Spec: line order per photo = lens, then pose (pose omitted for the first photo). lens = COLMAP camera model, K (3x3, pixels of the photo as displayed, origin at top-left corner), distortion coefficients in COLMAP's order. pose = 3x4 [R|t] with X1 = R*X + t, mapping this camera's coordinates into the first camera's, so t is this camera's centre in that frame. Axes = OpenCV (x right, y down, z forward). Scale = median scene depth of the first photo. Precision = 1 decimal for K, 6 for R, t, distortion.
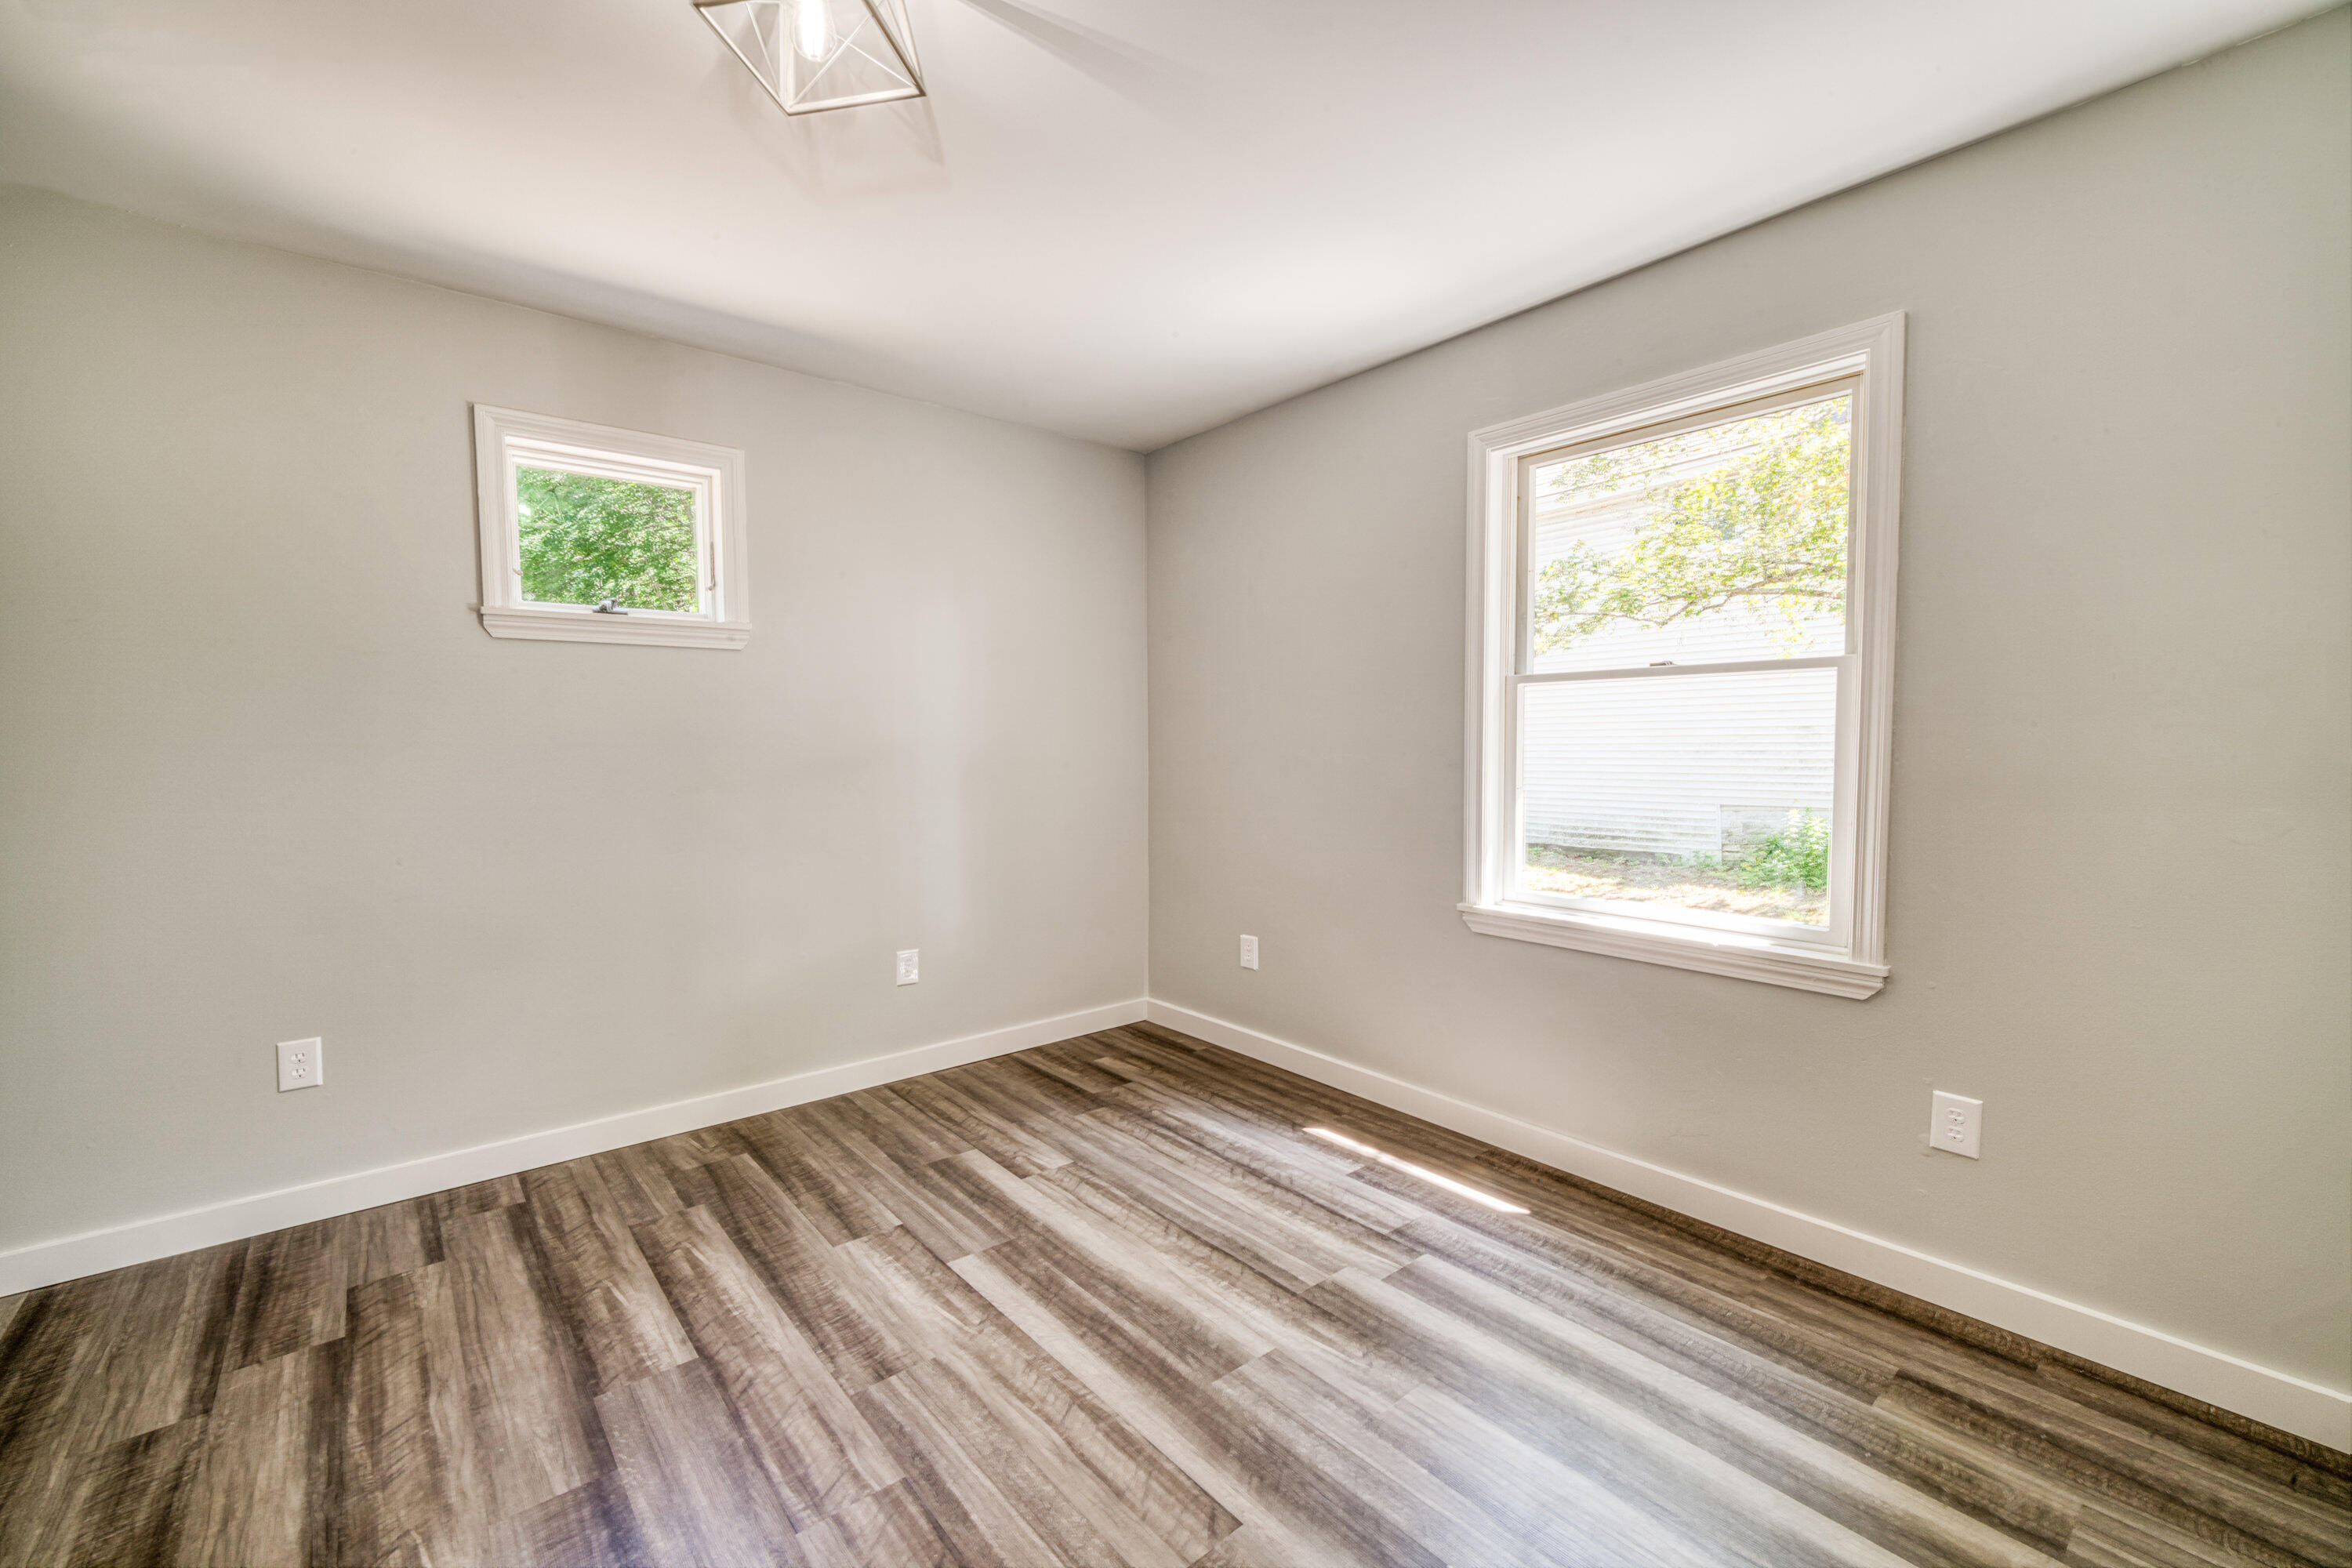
lens RADIAL K [[966.8, 0, 1176.0], [0, 966.8, 784.0], [0, 0, 1]] dist [0.000338, 0.000149]
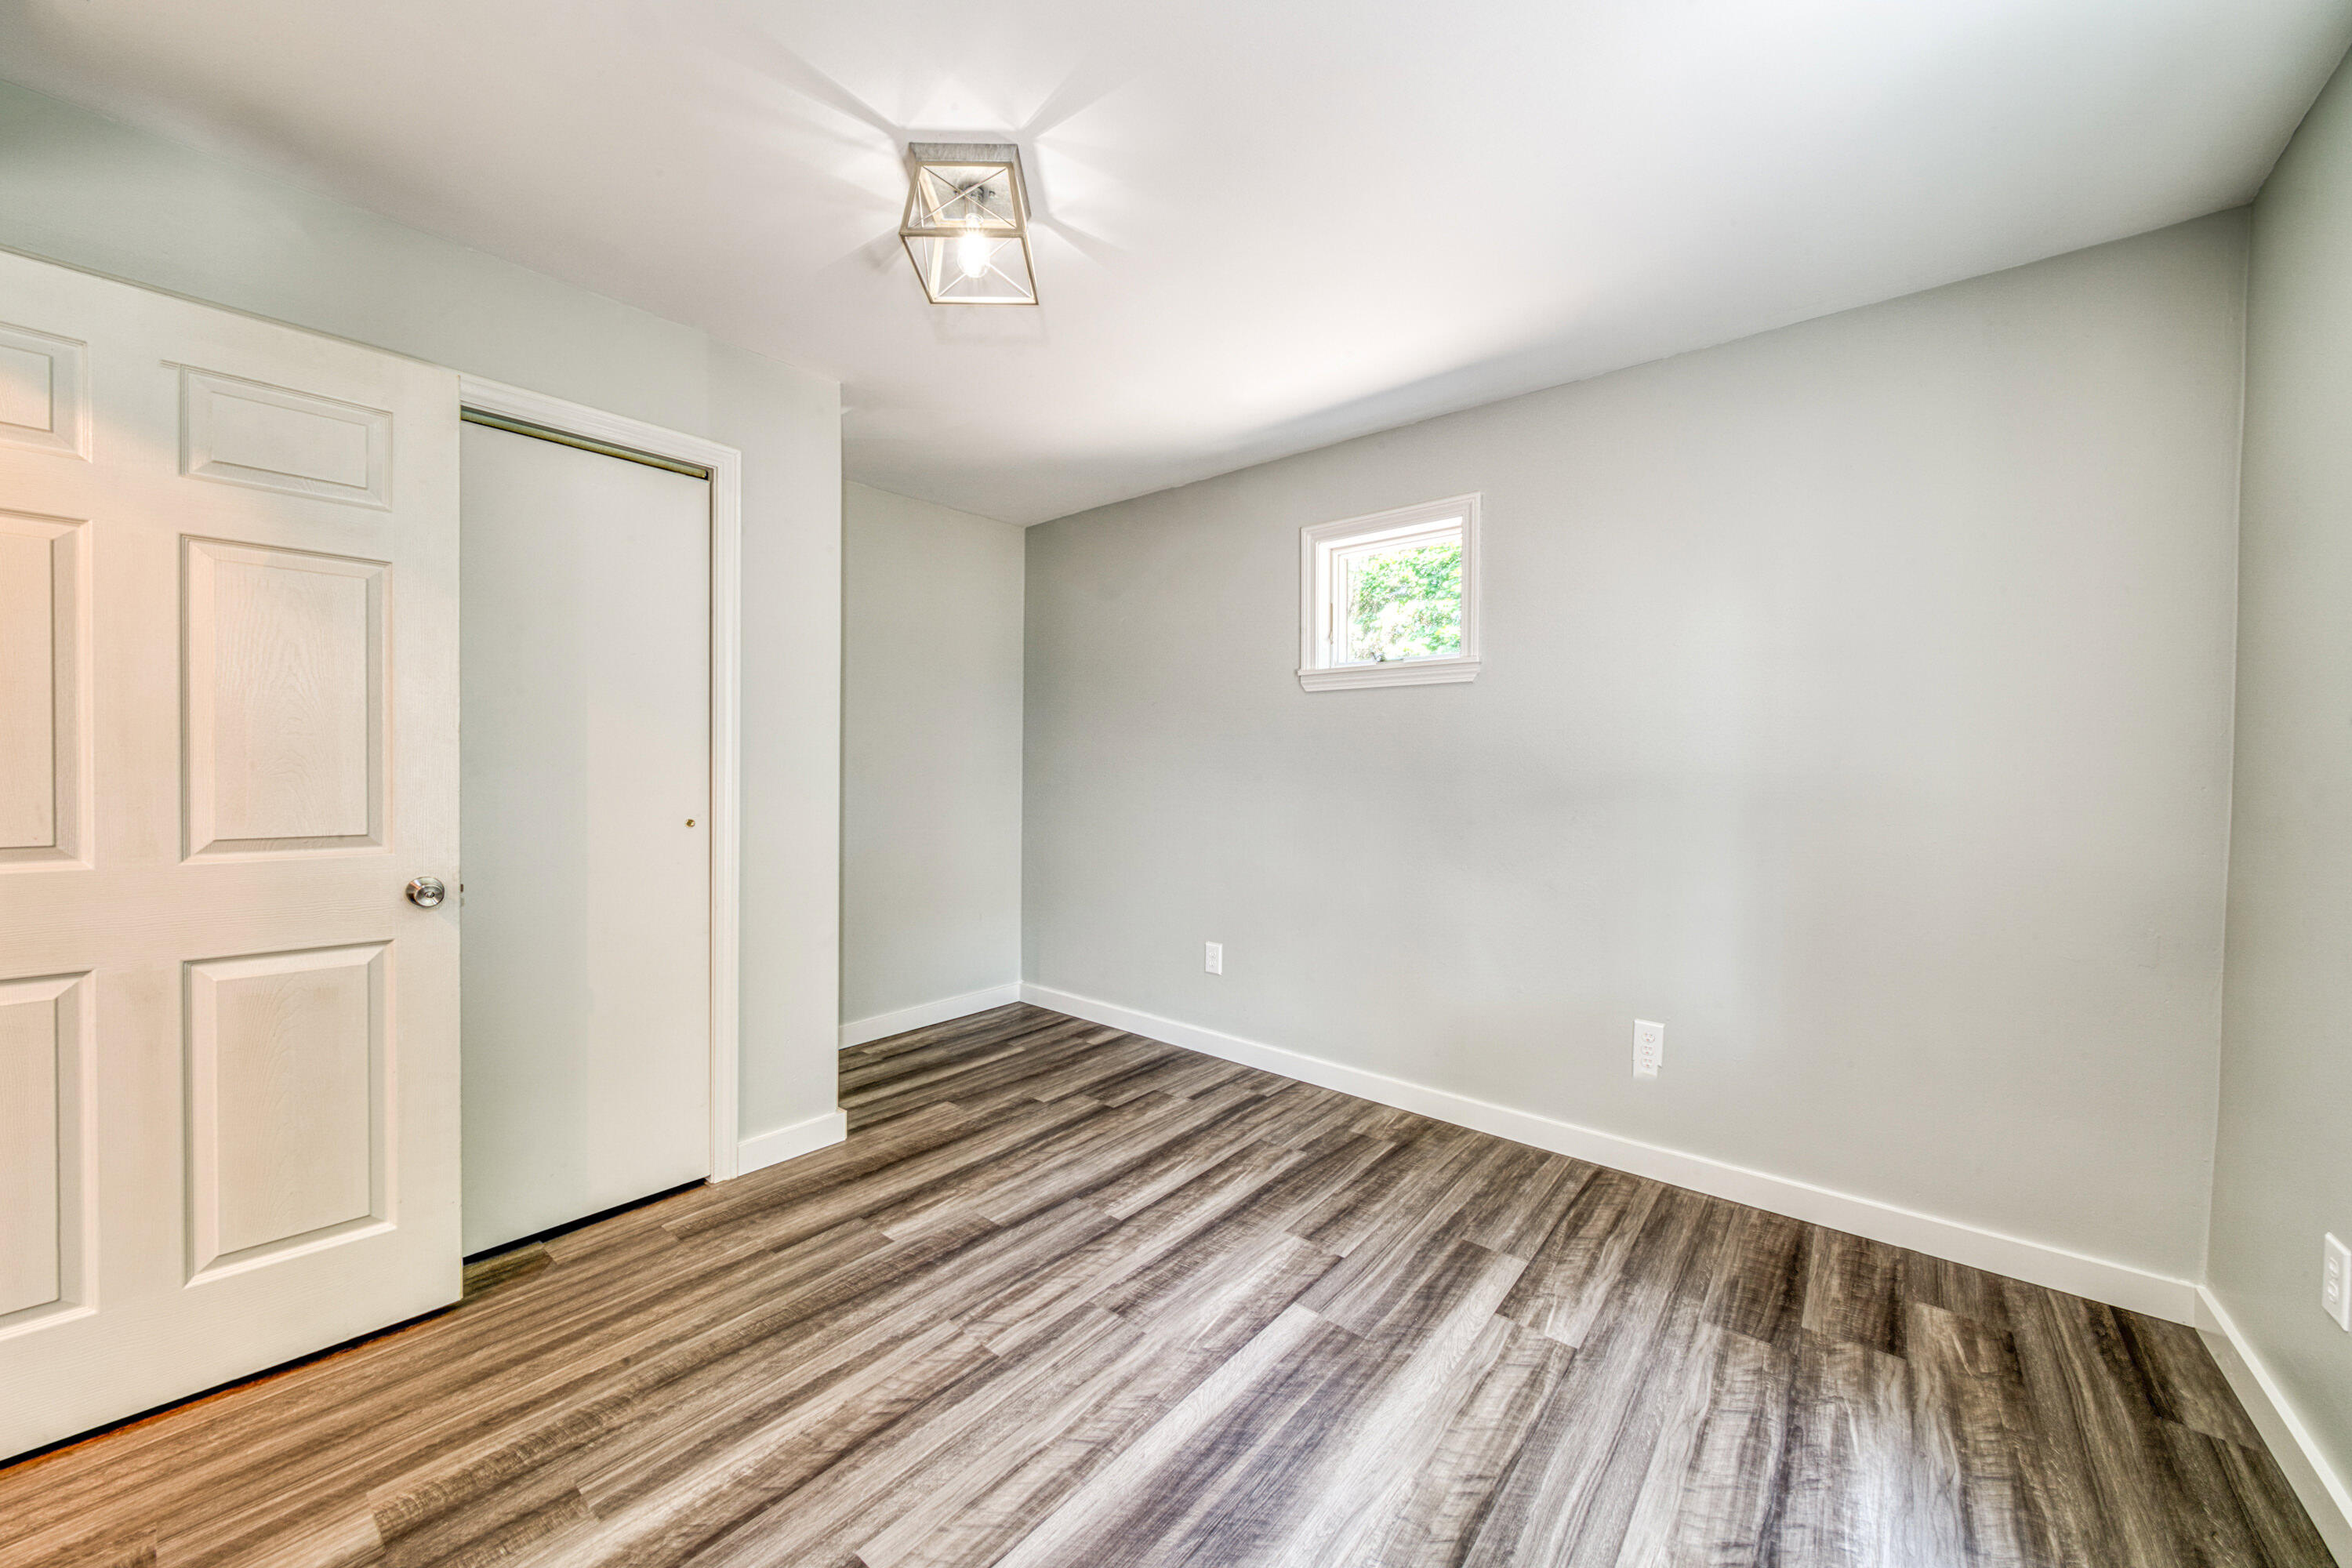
lens RADIAL K [[823.1, 0, 1149.3], [0, 823.1, 767.3], [0, 0, 1]] dist [-0.006656, 0.000106]
pose [[0.184867, 0.010205, -0.982711, 0.513935], [-0.057708, 0.998333, -0.000489, -0.049698], [0.981068, 0.056801, 0.185148, 0.591179]]
